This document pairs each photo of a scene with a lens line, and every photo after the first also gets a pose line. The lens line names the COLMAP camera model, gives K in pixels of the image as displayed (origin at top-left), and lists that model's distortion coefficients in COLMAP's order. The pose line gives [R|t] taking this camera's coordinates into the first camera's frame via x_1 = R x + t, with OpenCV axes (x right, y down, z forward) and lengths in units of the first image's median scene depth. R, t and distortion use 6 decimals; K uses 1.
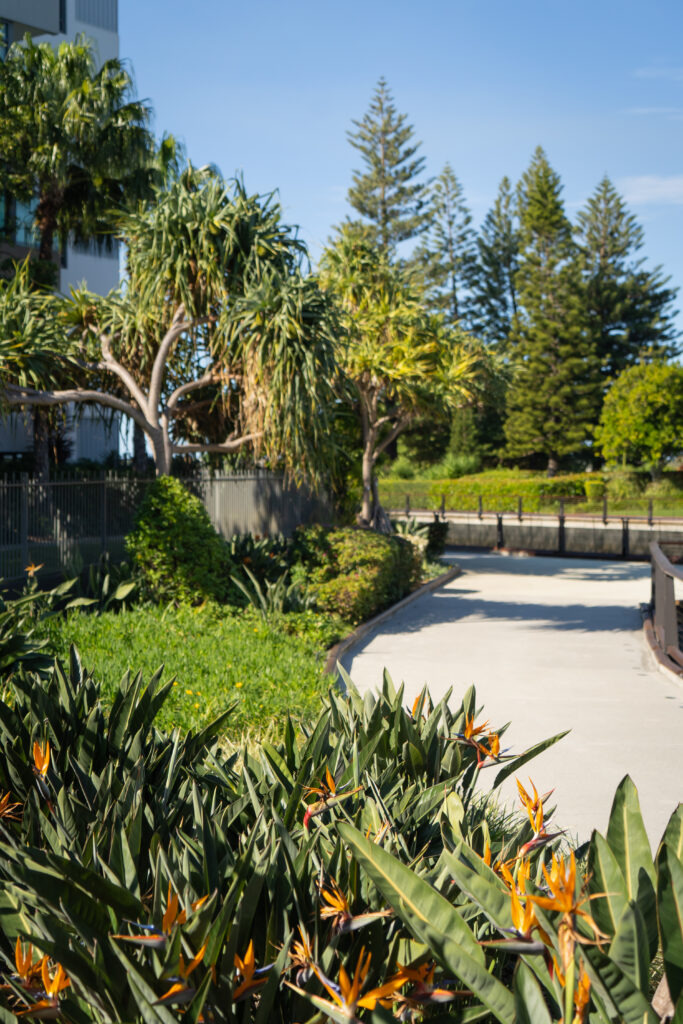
lens RADIAL K [[1450.4, 0, 341.6], [0, 1450.4, 511.6], [0, 0, 1]] dist [0.036733, 0.000000]
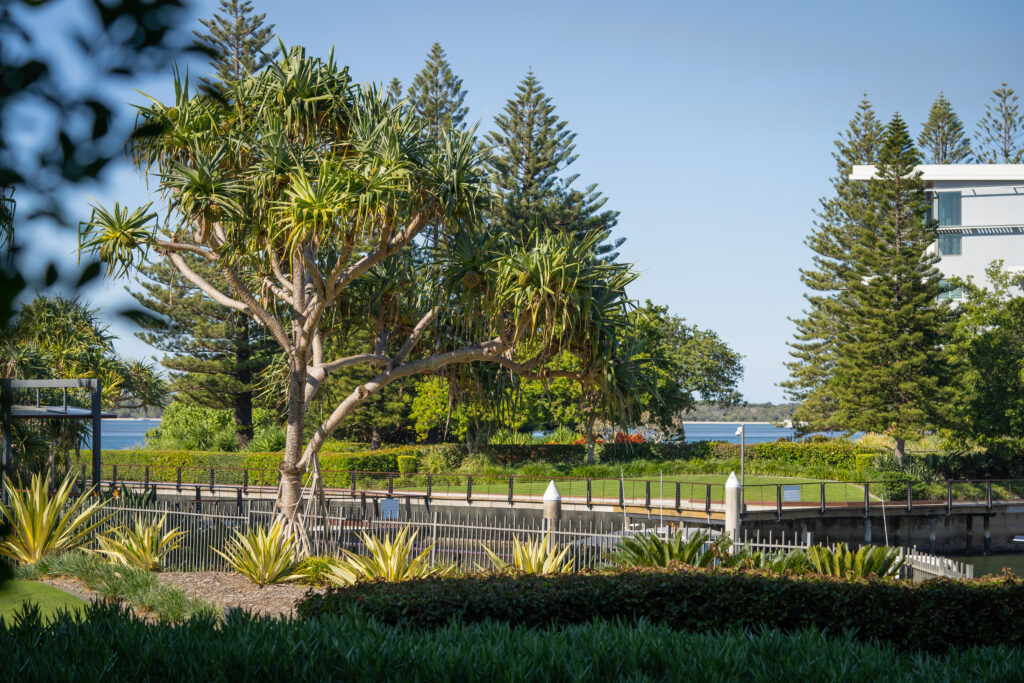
lens RADIAL K [[2648.0, 0, 512.3], [0, 2648.0, 342.2], [0, 0, 1]] dist [-0.037618, 0.000000]
pose [[0.998267, 0.009287, 0.058109, 0.096467], [-0.006000, 0.998385, -0.056495, 0.001668], [-0.058540, 0.056049, 0.996710, -0.501140]]
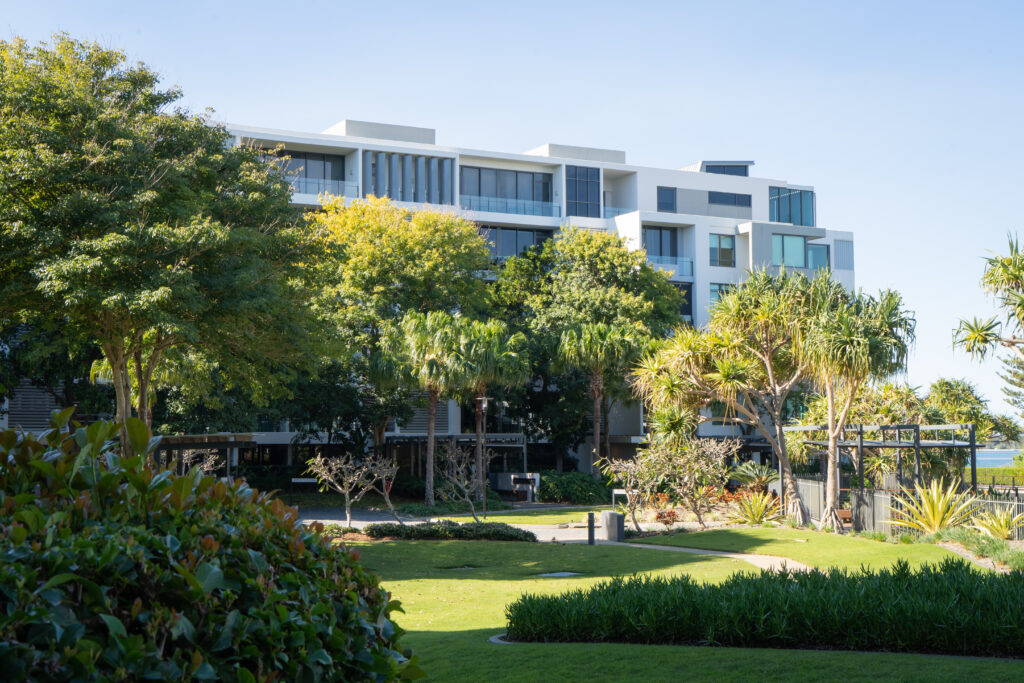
lens RADIAL K [[1450.4, 0, 513.4], [0, 1450.4, 339.9], [0, 0, 1]] dist [0.036733, 0.000000]
pose [[0.916856, -0.033021, -0.397851, 0.098602], [-0.007778, 0.994907, -0.100500, 0.001959], [0.399143, 0.095238, 0.911929, -0.482589]]
